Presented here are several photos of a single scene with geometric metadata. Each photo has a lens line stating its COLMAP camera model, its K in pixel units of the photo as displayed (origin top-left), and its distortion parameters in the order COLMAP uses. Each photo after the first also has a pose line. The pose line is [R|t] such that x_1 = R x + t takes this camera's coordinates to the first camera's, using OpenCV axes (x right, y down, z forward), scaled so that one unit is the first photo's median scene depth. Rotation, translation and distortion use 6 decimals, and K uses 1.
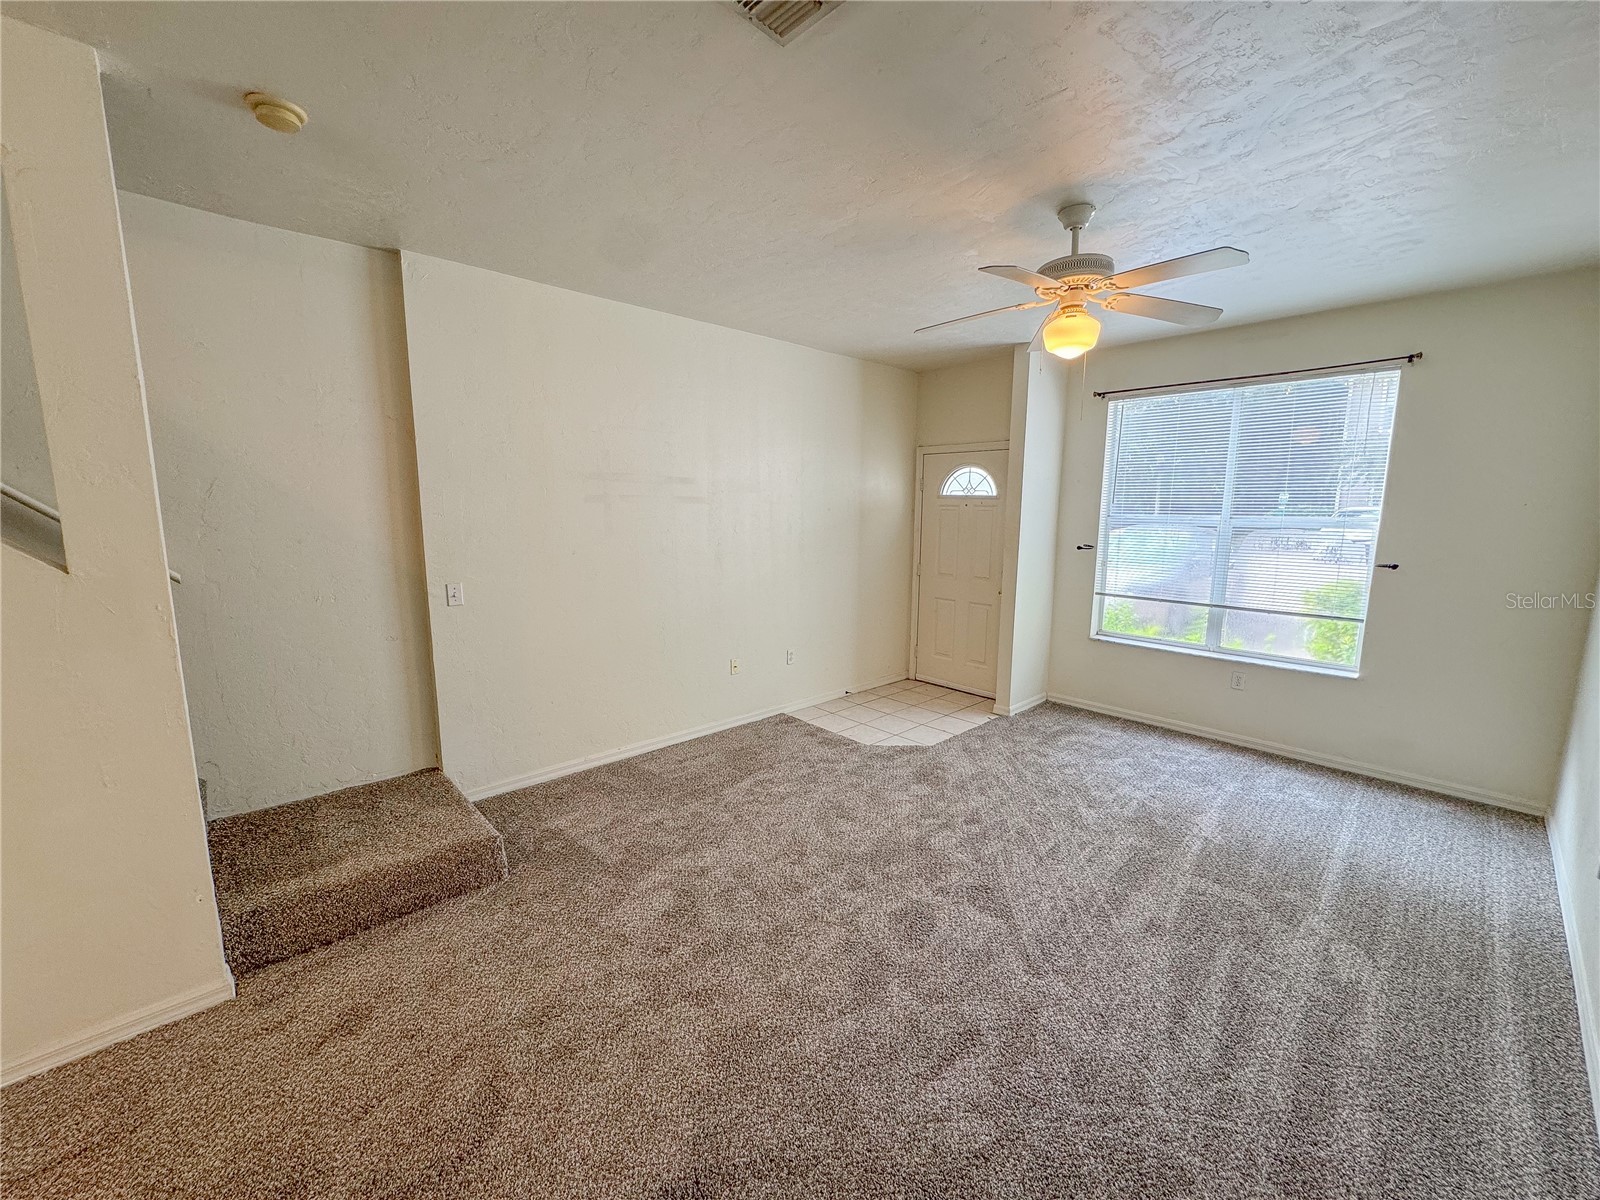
lens RADIAL K [[640.4, 0, 799.9], [0, 640.4, 600.9], [0, 0, 1]] dist [-0.002275, 0.000692]
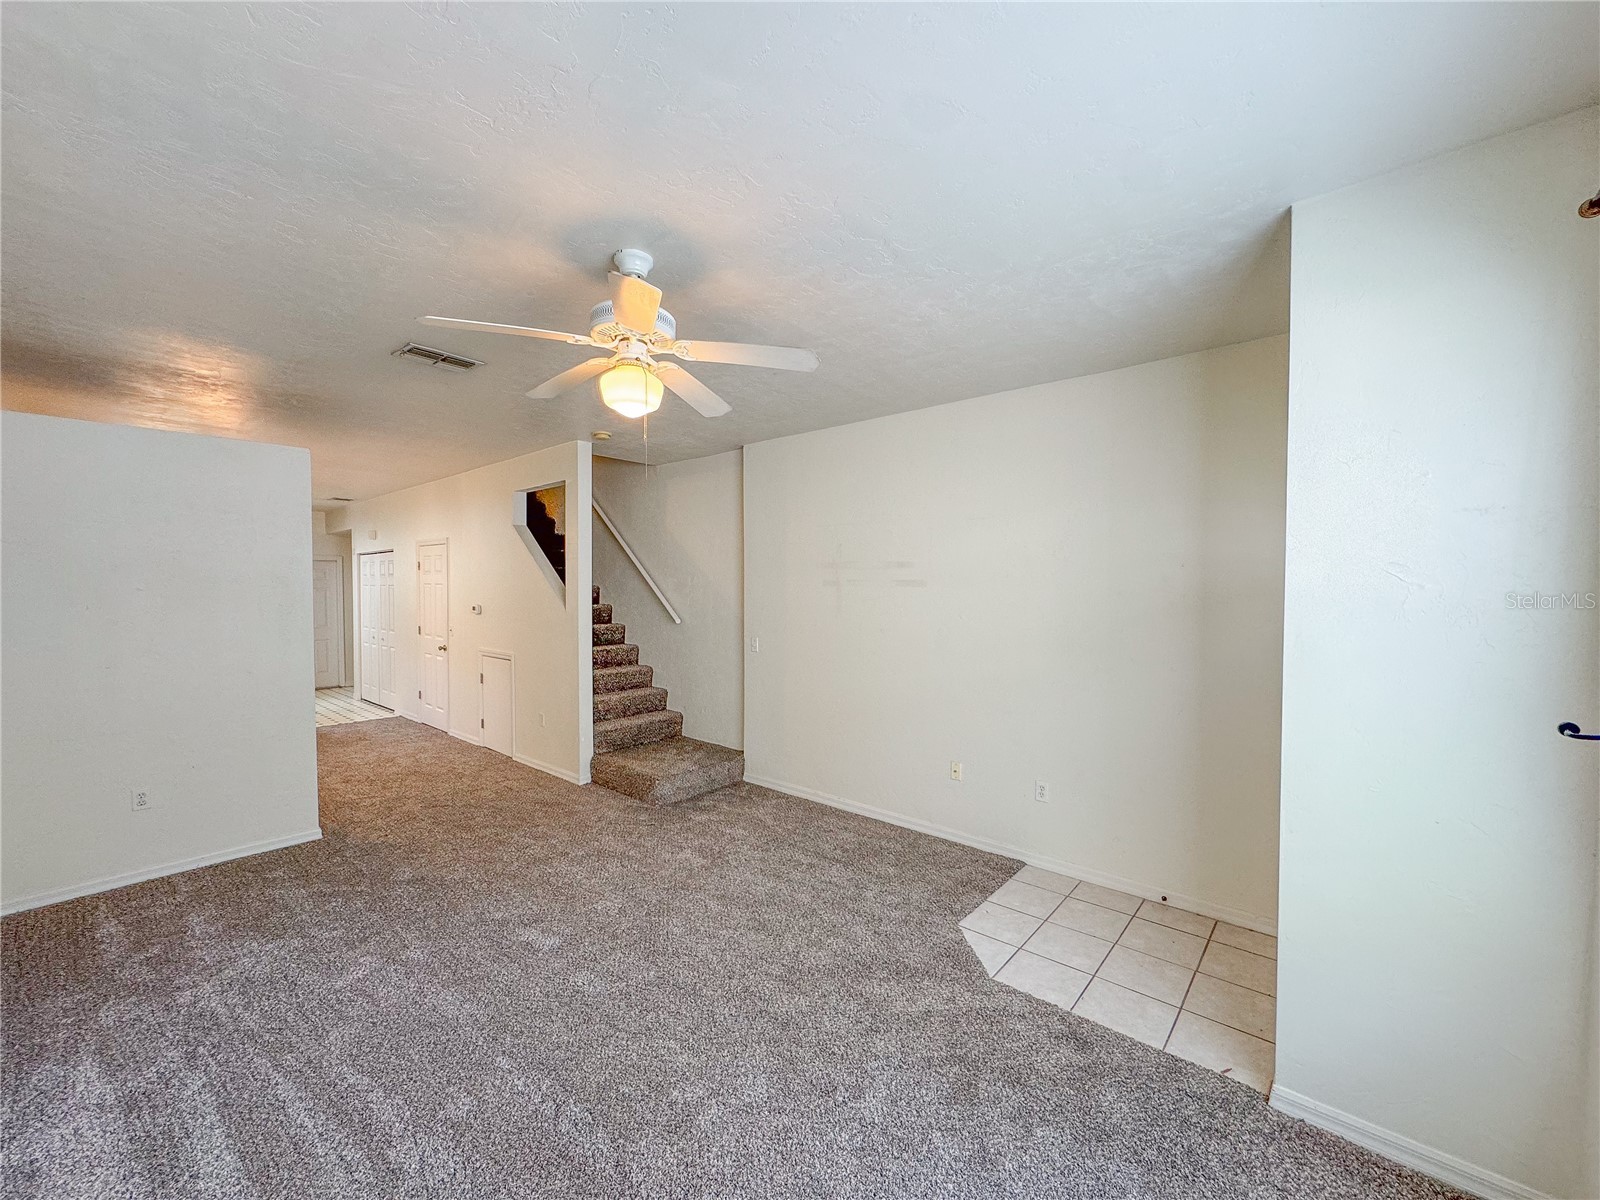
lens RADIAL K [[640.4, 0, 801.4], [0, 640.4, 600.6], [0, 0, 1]] dist [-0.002275, 0.000692]
pose [[0.106296, 0.019116, -0.994151, 0.768109], [-0.148212, 0.988950, 0.003169, -0.102846], [0.983226, 0.147008, 0.107955, 0.687866]]
